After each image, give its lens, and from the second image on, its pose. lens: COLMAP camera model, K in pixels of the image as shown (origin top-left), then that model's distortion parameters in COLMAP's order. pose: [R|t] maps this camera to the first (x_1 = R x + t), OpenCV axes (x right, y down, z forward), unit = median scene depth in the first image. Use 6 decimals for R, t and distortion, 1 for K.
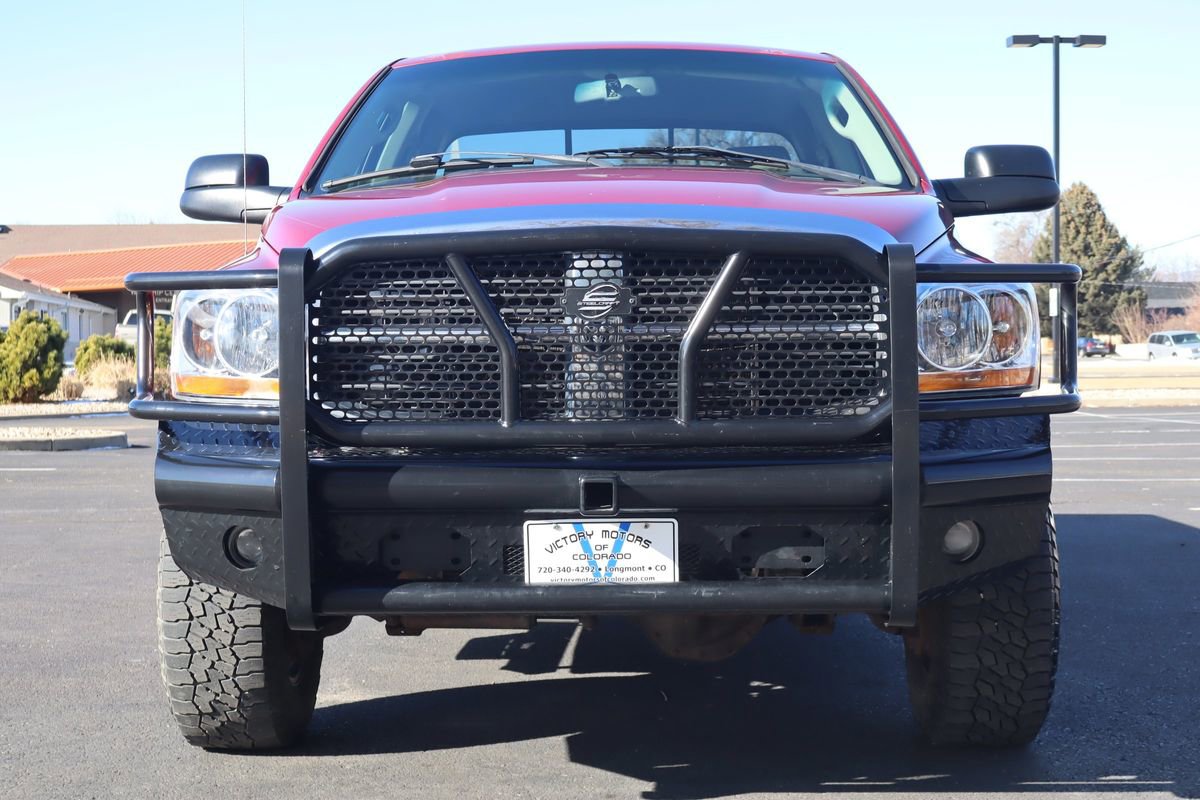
lens RADIAL K [[1994.2, 0, 600.0], [0, 1994.2, 400.0], [0, 0, 1]] dist [0.001733, 0.034836]
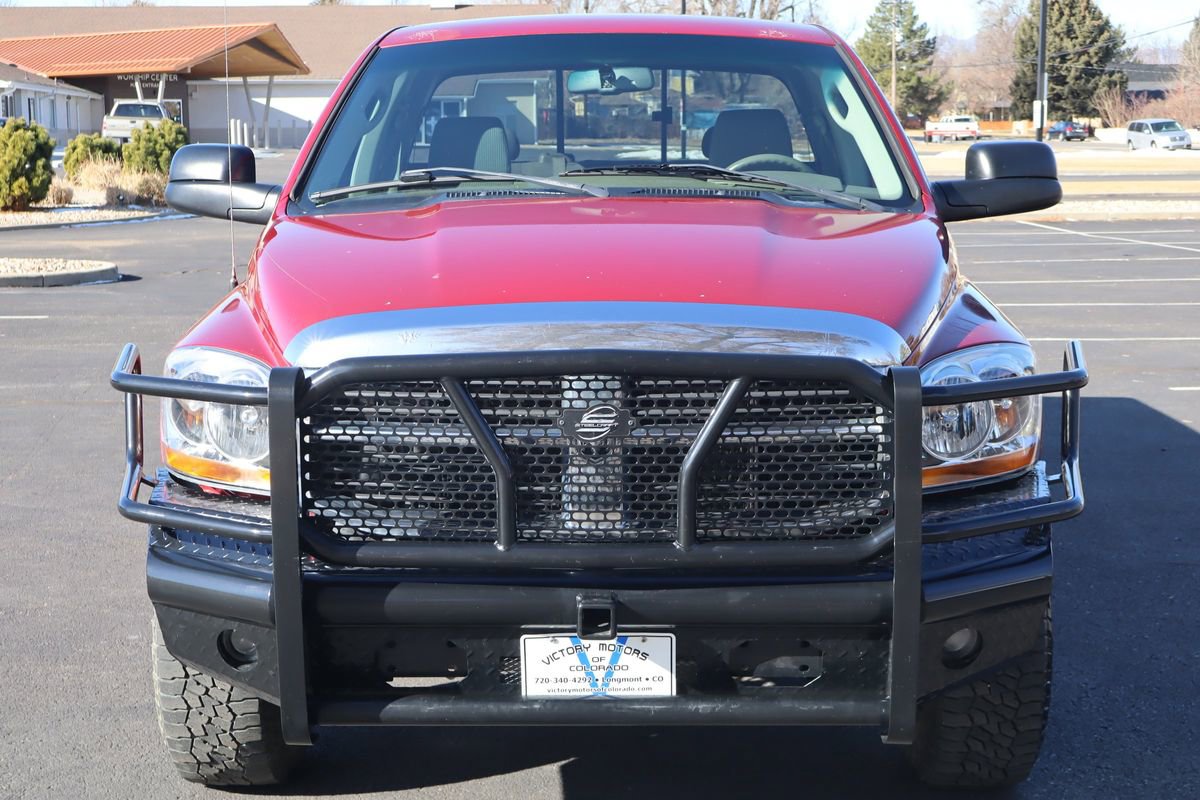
lens RADIAL K [[1946.0, 0, 600.0], [0, 1946.0, 400.0], [0, 0, 1]] dist [-0.007315, 0.084784]
pose [[0.999958, 0.002242, 0.008930, -0.006551], [-0.003404, 0.991198, 0.132344, -0.158953], [-0.008555, -0.132369, 0.991164, 0.047784]]
